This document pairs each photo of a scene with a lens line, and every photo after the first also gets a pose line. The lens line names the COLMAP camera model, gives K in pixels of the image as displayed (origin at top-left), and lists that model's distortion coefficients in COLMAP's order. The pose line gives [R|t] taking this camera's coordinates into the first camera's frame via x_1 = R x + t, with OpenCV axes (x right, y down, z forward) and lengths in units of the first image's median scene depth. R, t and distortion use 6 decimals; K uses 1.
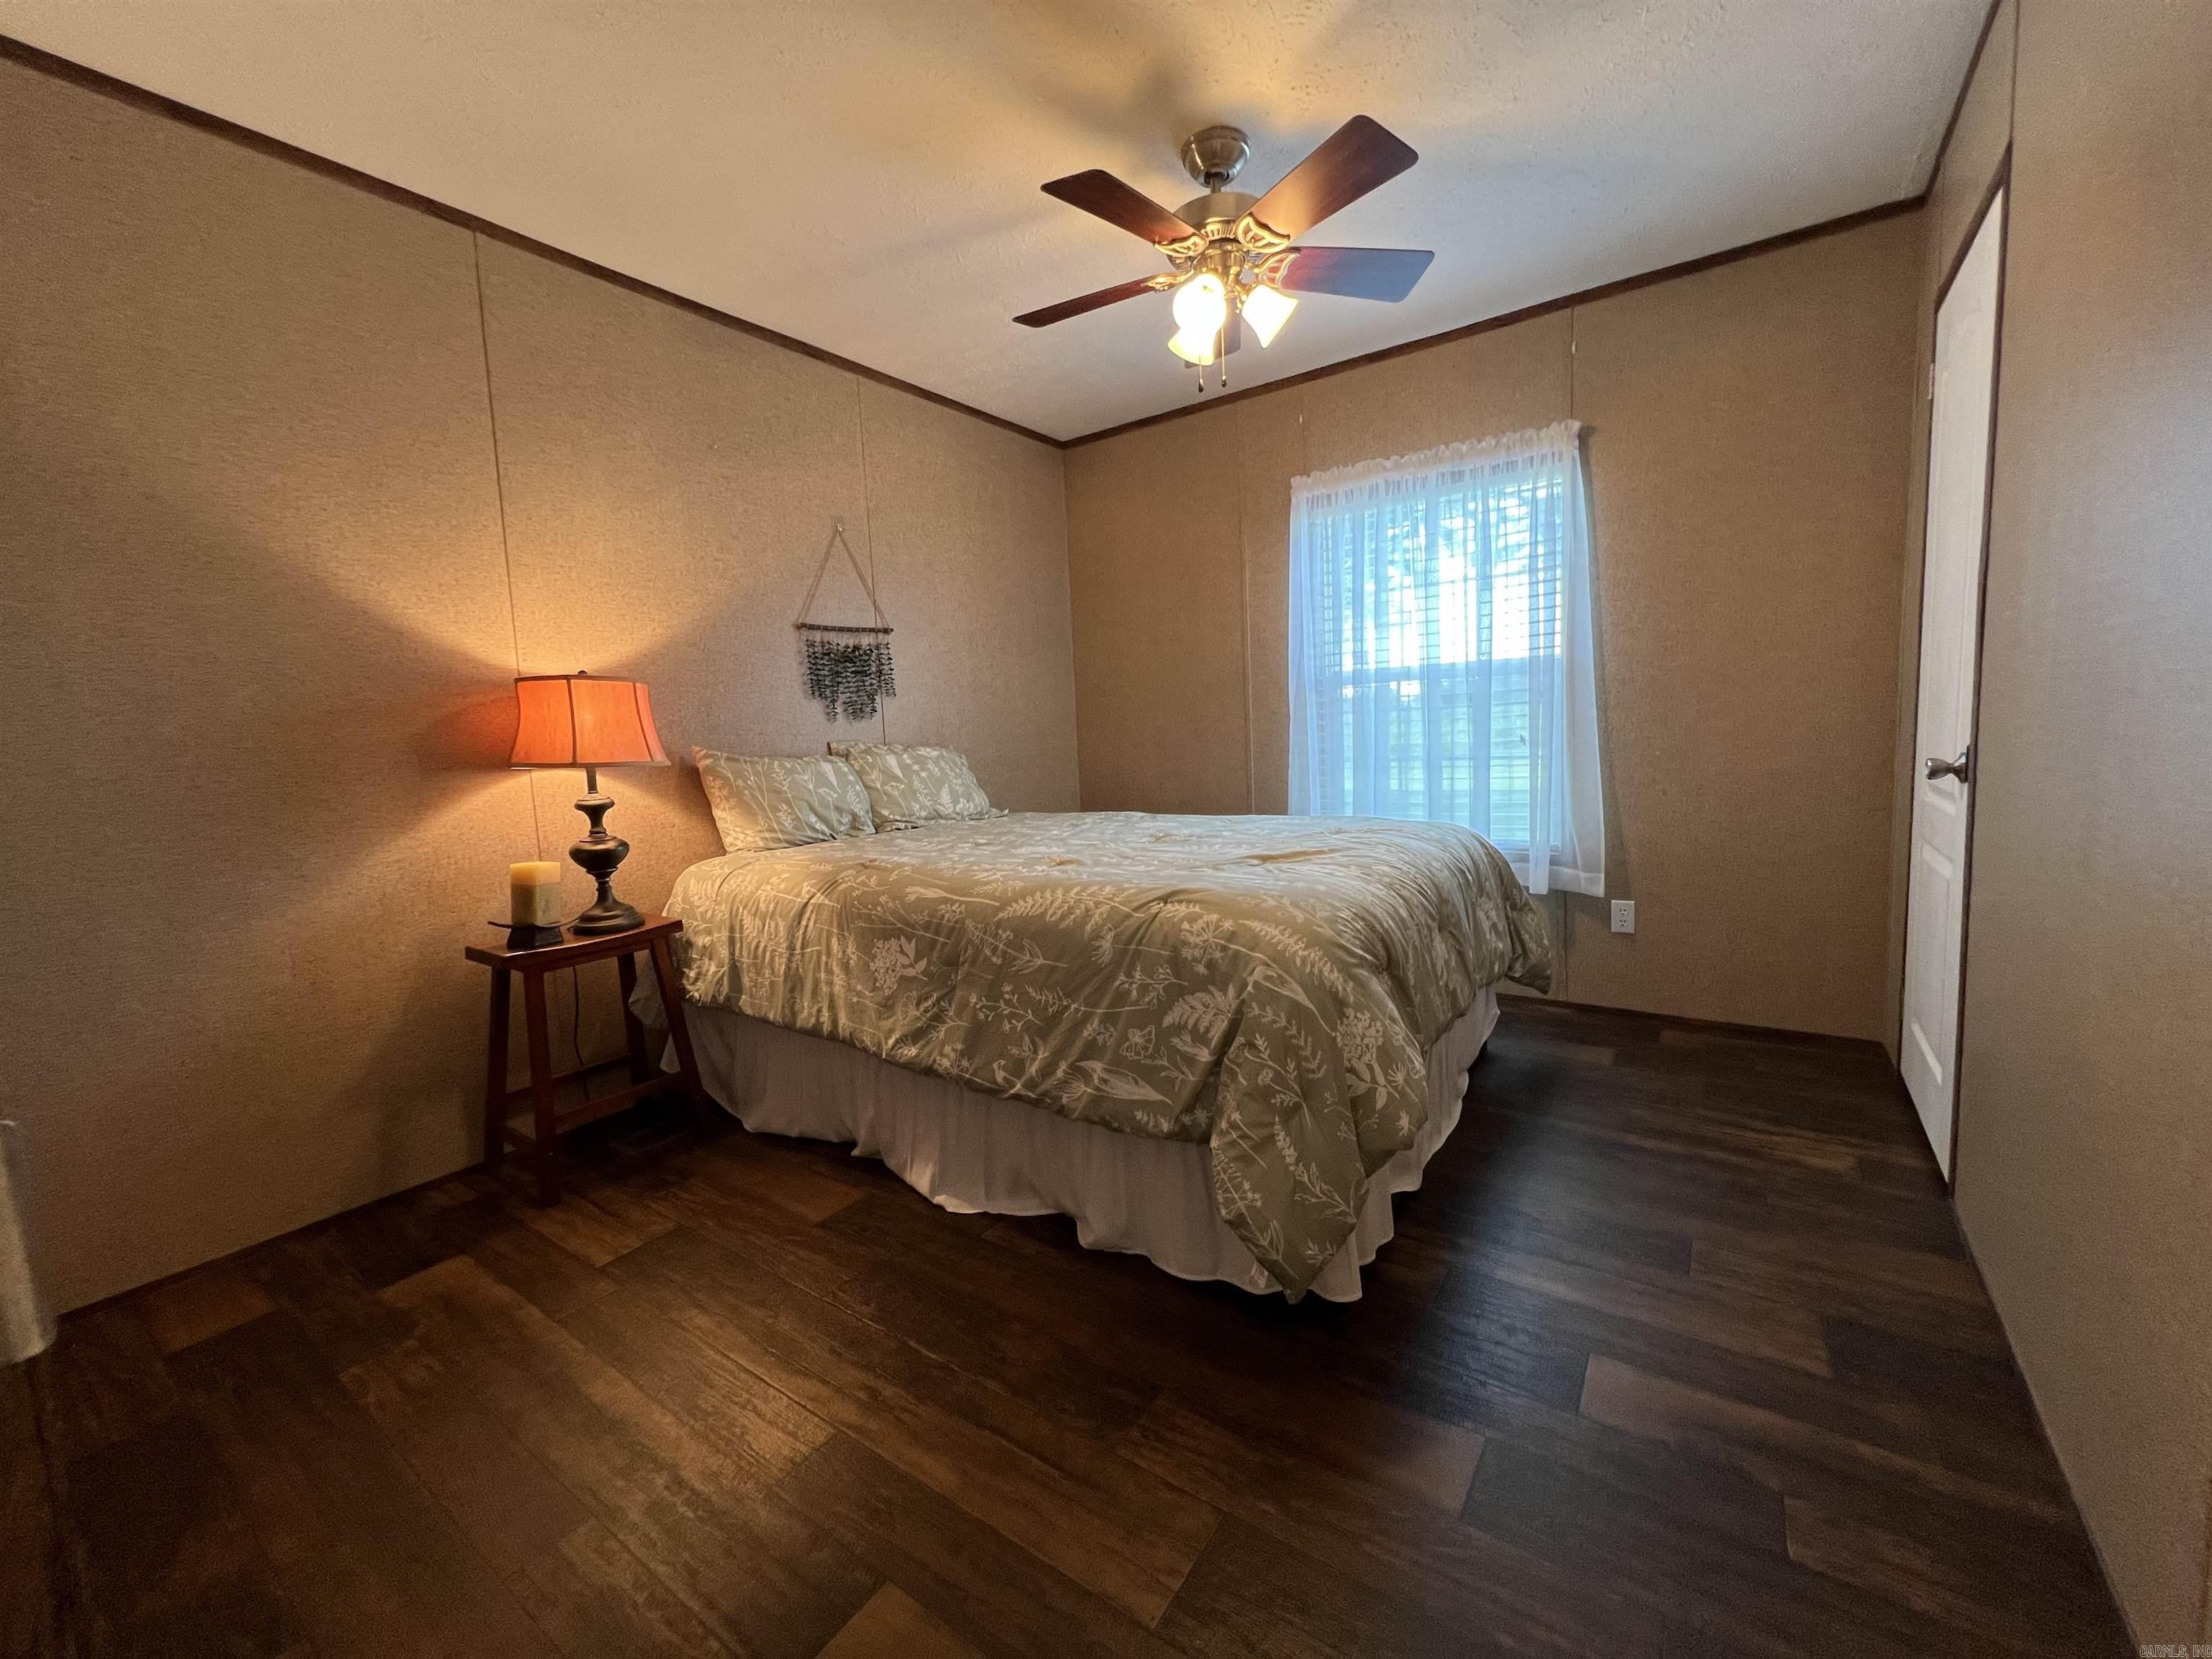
lens RADIAL K [[881.9, 0, 1097.9], [0, 881.9, 828.6], [0, 0, 1]] dist [-0.010938, 0.000135]
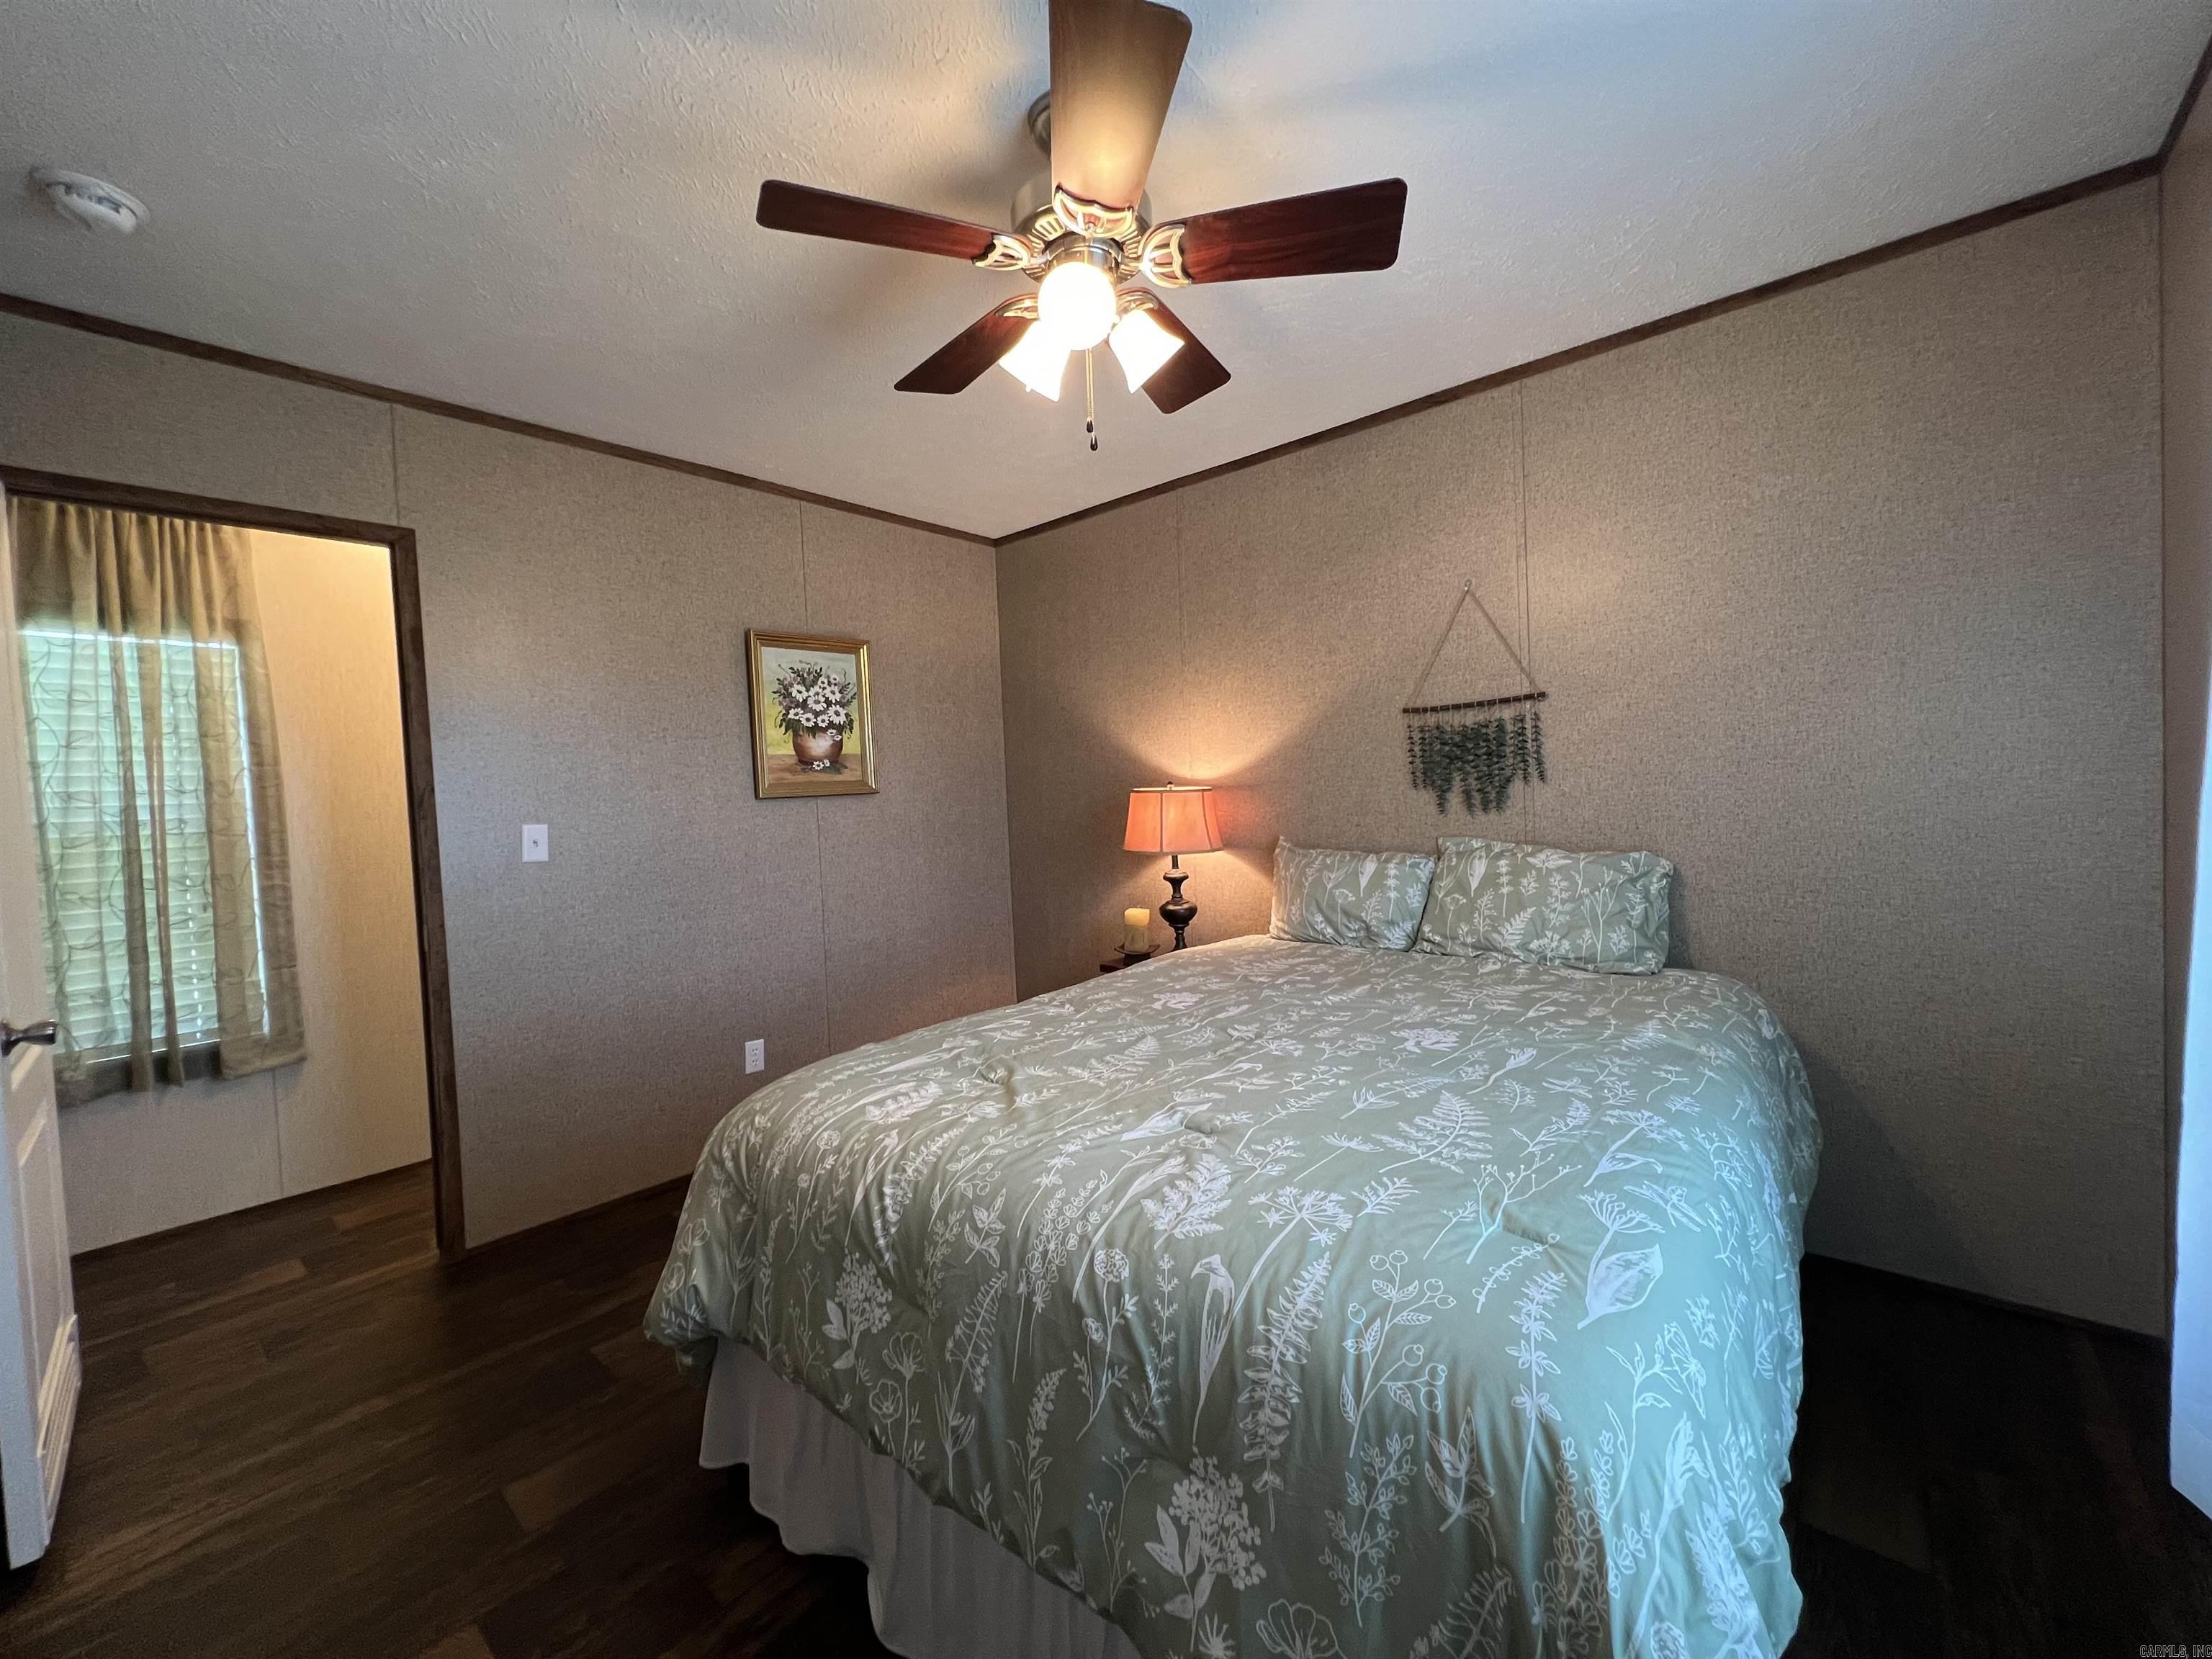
lens RADIAL K [[881.9, 0, 1106.2], [0, 881.9, 828.2], [0, 0, 1]] dist [-0.010938, 0.000135]
pose [[-0.104732, 0.075727, -0.991613, 0.600485], [-0.072072, 0.993897, 0.083514, -0.157843], [0.991885, 0.080215, -0.098635, 0.762624]]
